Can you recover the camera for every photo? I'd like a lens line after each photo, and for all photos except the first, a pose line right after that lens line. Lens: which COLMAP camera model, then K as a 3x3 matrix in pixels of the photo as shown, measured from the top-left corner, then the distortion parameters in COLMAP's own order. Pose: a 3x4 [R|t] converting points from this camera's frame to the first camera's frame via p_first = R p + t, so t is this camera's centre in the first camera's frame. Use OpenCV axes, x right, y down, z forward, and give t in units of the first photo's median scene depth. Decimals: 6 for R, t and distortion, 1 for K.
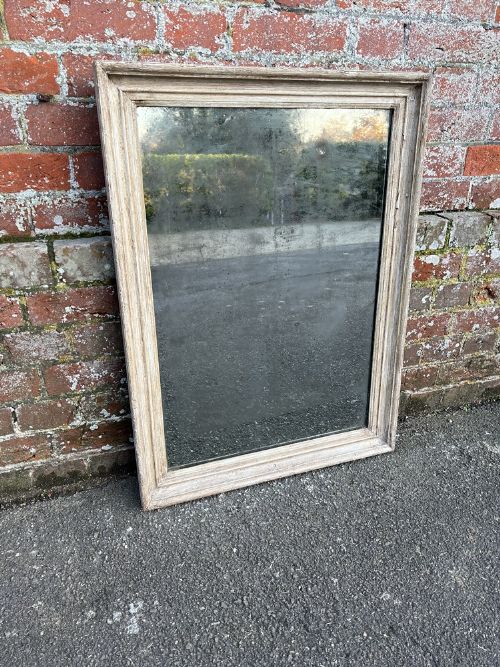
lens RADIAL K [[468.5, 0, 232.3], [0, 468.5, 334.1], [0, 0, 1]] dist [0.019407, -0.030410]
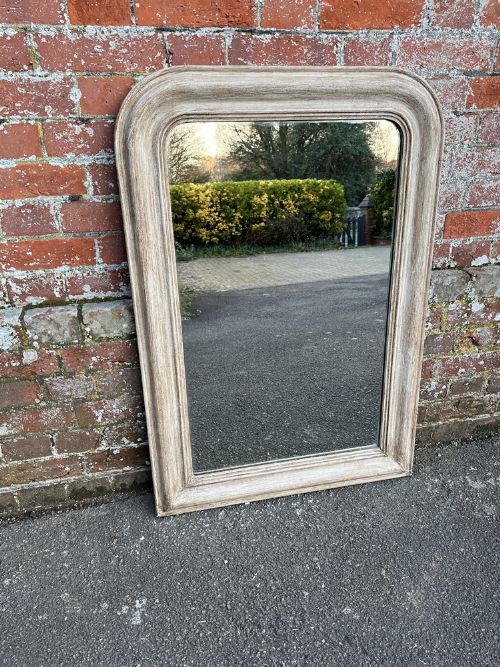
lens RADIAL K [[468.5, 0, 240.0], [0, 468.5, 334.9], [0, 0, 1]] dist [0.019407, -0.030410]
pose [[0.994376, 0.019007, -0.104183, 0.153180], [-0.018632, 0.999816, 0.004579, -0.122402], [0.104251, -0.002612, 0.994548, -0.181701]]
